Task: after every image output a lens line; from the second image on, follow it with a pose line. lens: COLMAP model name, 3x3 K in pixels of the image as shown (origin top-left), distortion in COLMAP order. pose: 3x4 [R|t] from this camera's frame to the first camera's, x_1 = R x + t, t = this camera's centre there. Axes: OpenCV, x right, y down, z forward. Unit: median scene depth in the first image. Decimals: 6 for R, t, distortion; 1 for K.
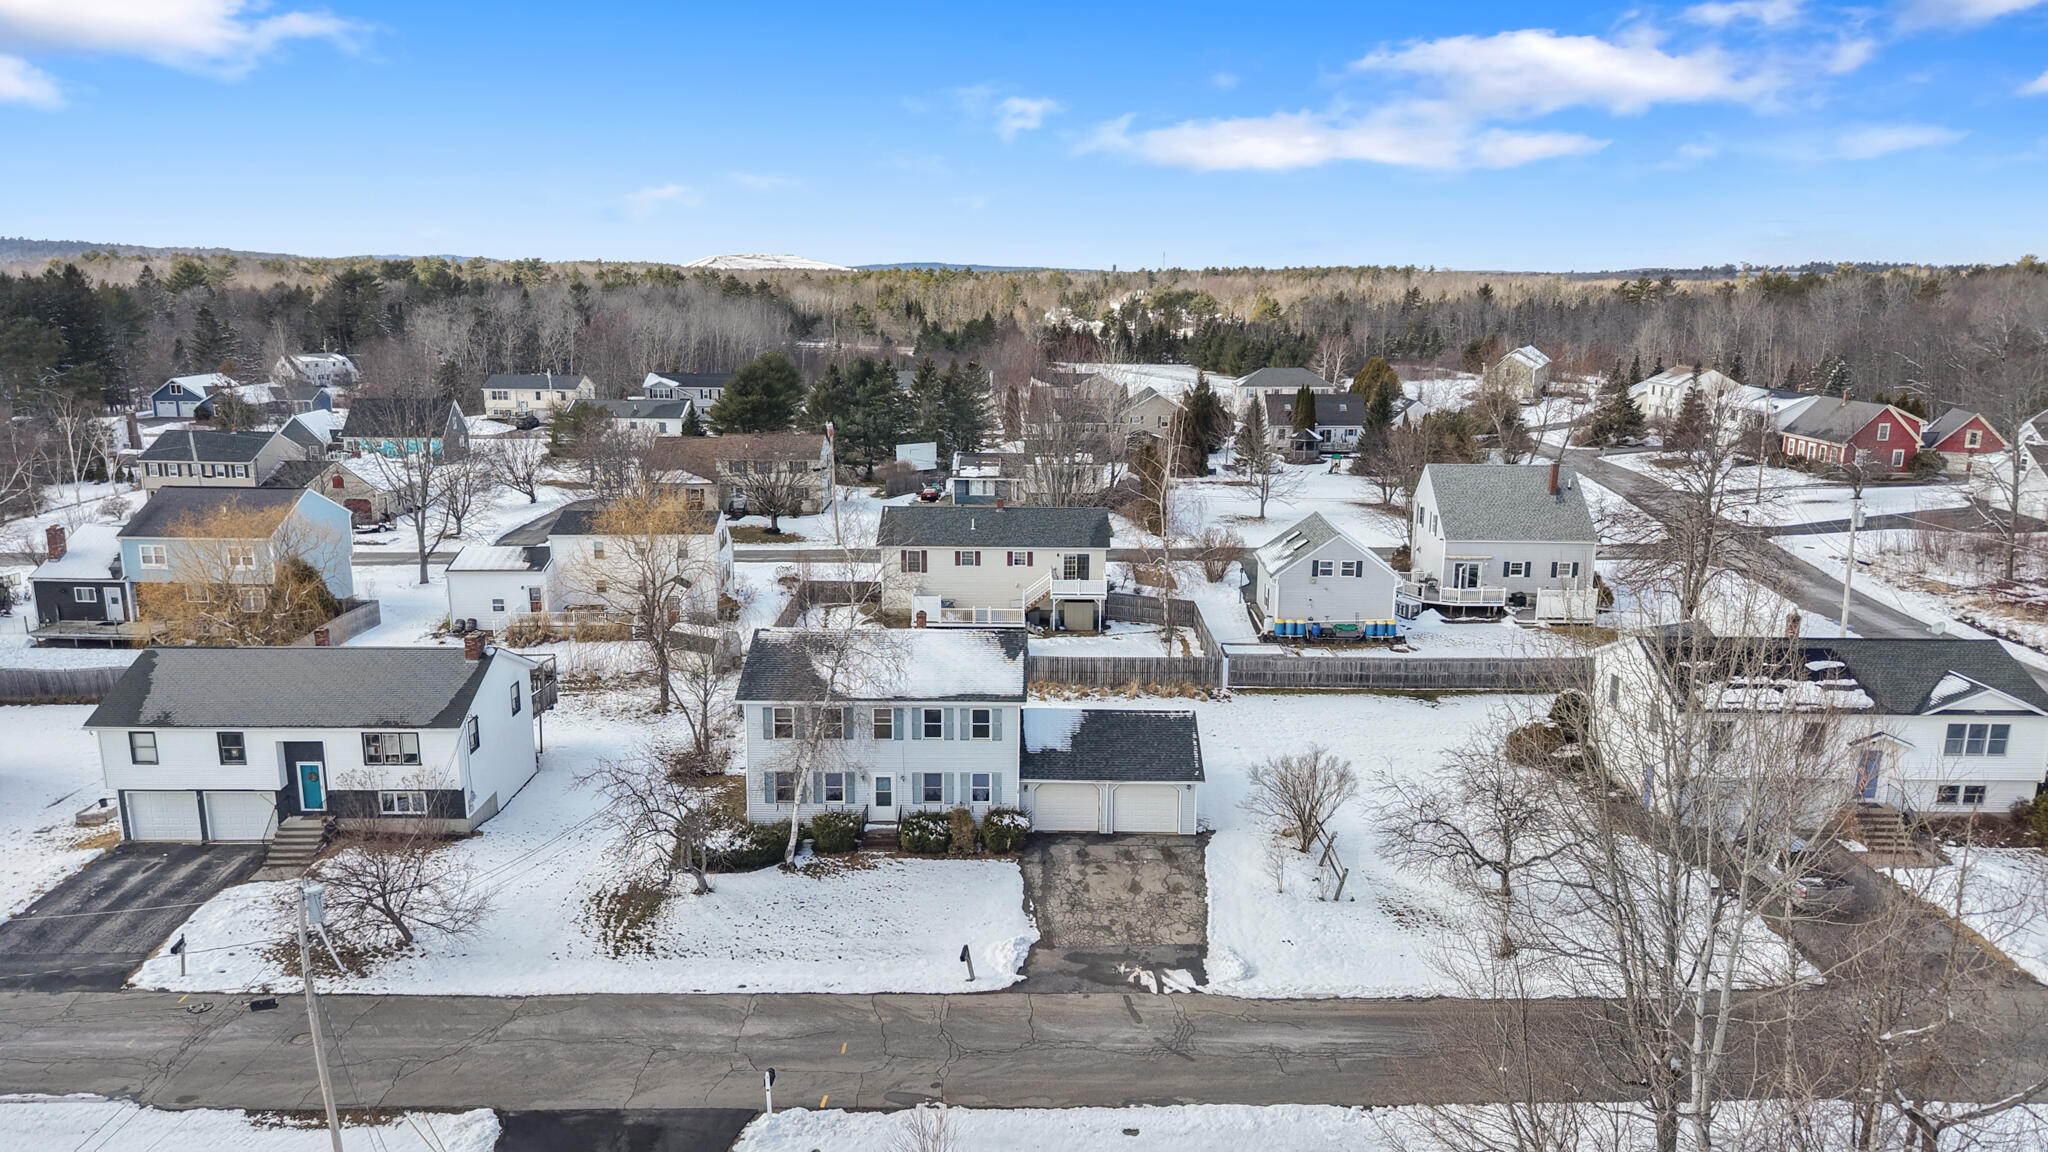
lens RADIAL K [[1386.0, 0, 1026.9], [0, 1386.0, 565.9], [0, 0, 1]] dist [0.021990, -0.024941]
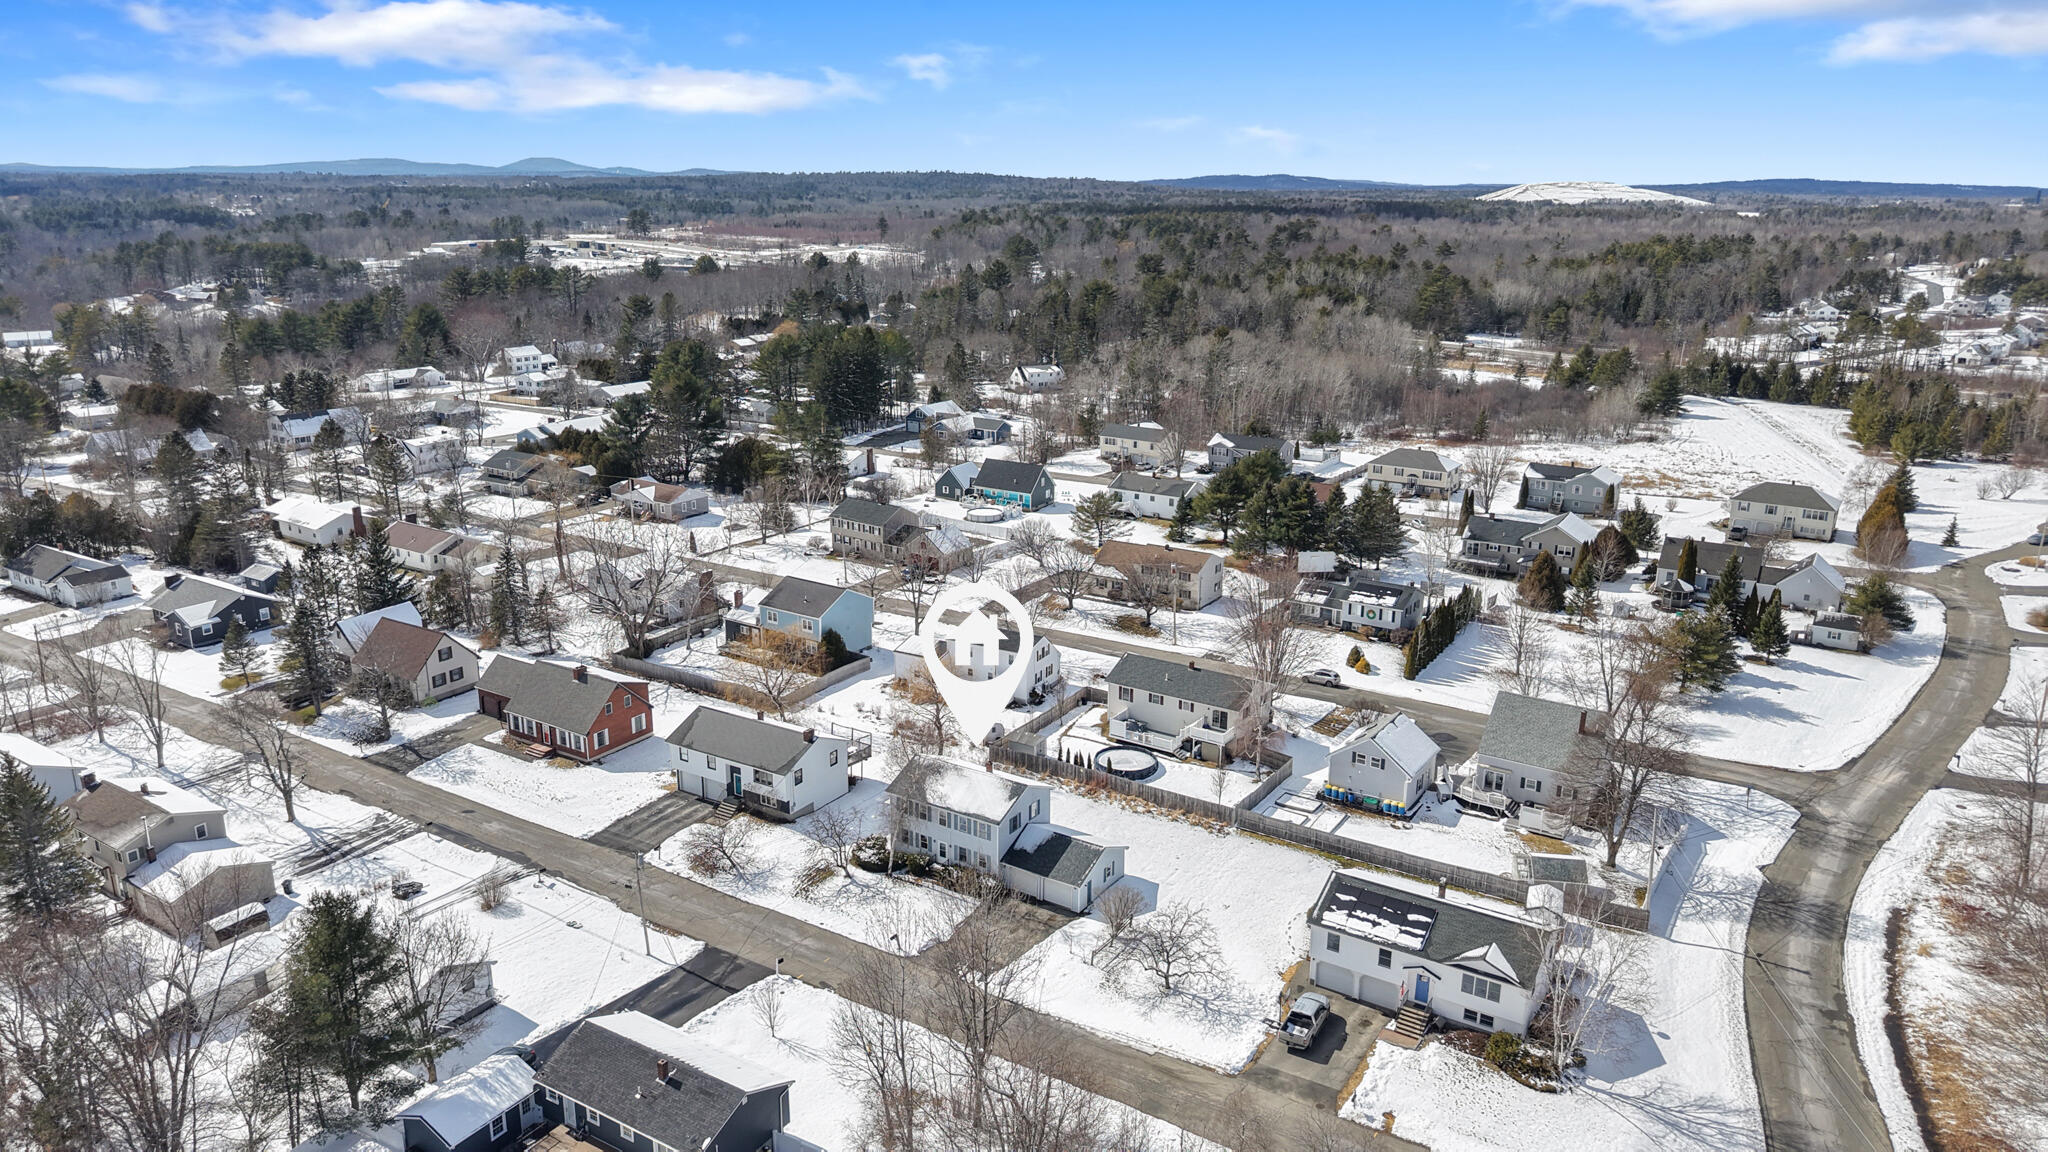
lens RADIAL K [[1375.4, 0, 1027.2], [0, 1375.4, 580.4], [0, 0, 1]] dist [0.061353, -0.092205]
pose [[0.842749, 0.149960, -0.516997, 0.998624], [-0.112164, 0.988252, 0.103815, -0.458295], [0.526492, -0.029501, 0.849668, -0.655544]]
